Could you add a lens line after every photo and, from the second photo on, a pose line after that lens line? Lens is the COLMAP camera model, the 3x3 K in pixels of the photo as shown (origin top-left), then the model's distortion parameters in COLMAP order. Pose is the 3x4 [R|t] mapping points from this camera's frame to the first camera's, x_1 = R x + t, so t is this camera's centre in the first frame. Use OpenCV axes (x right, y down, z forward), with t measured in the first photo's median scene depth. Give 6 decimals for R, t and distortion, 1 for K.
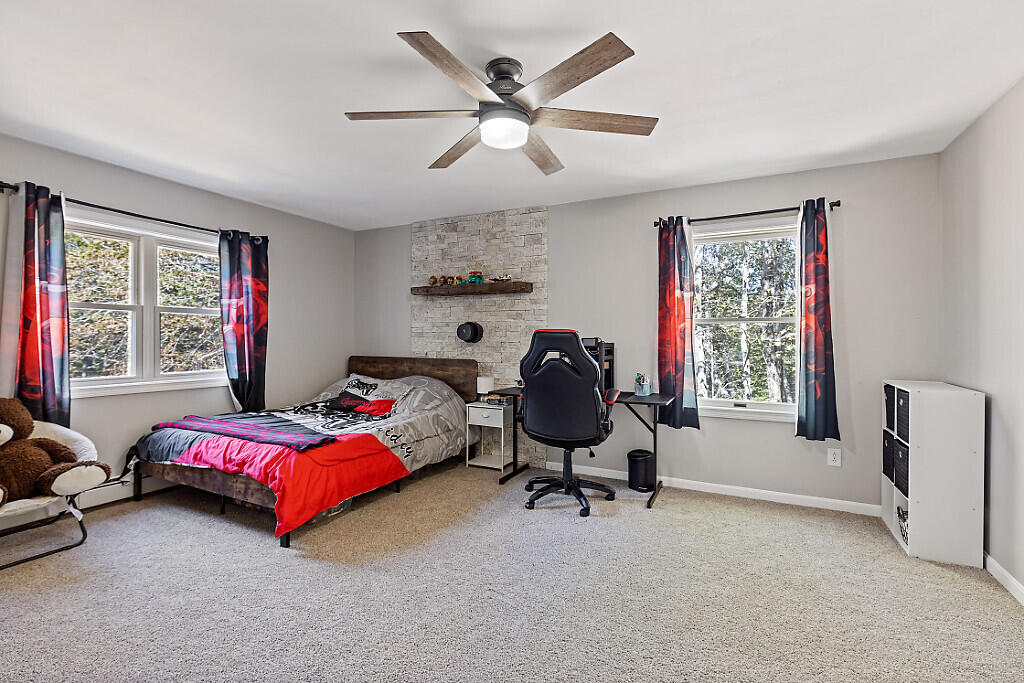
lens RADIAL K [[472.7, 0, 508.8], [0, 472.7, 329.3], [0, 0, 1]] dist [-0.000648, -0.000250]
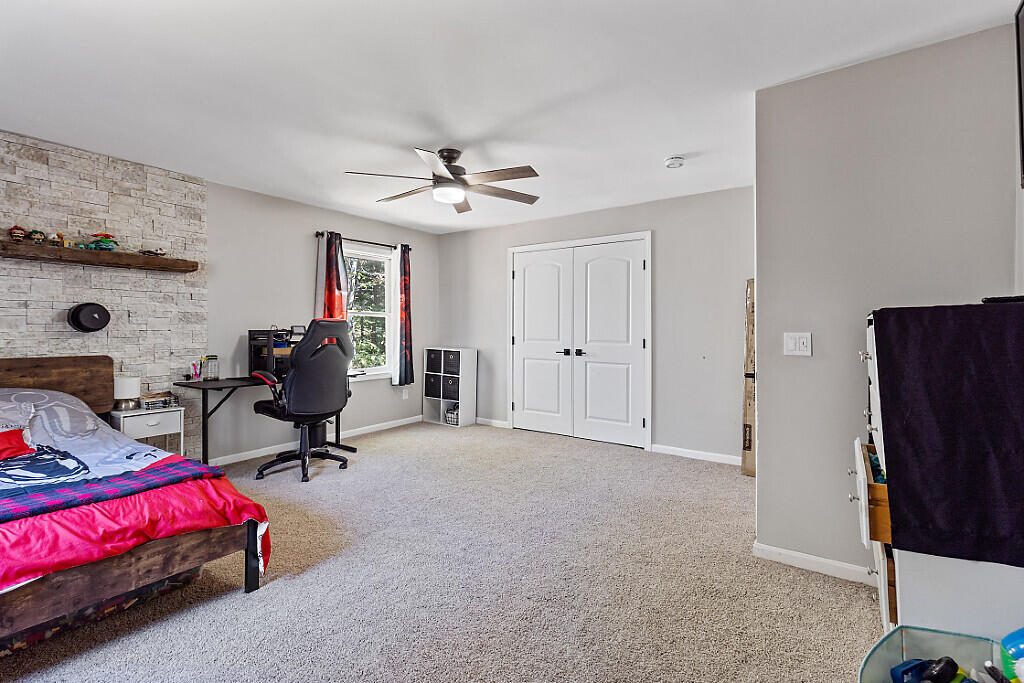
lens RADIAL K [[472.7, 0, 508.8], [0, 472.7, 329.3], [0, 0, 1]] dist [-0.000648, -0.000250]
pose [[0.133435, -0.008284, 0.991023, -0.814328], [-0.020023, 0.999738, 0.011053, 0.003849], [-0.990855, -0.021318, 0.133234, 0.325088]]
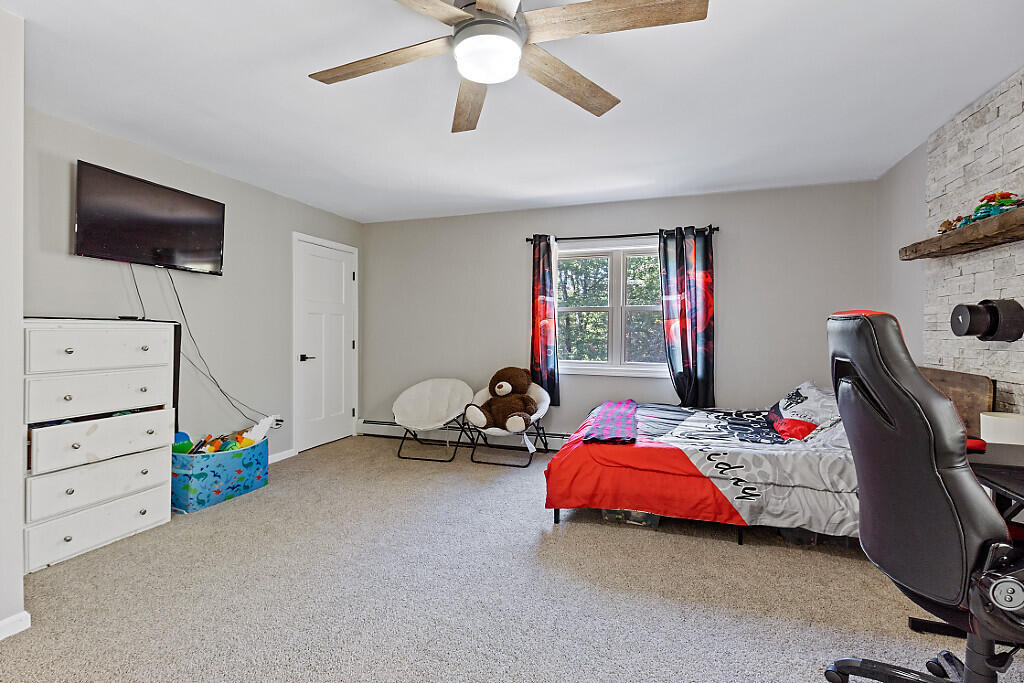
lens RADIAL K [[479.8, 0, 510.3], [0, 479.8, 334.4], [0, 0, 1]] dist [-0.001967, -0.000359]
pose [[0.113933, 0.002067, -0.993486, 0.420902], [0.017915, 0.999831, 0.004135, 0.011466], [0.993327, -0.018269, 0.113877, 0.524410]]
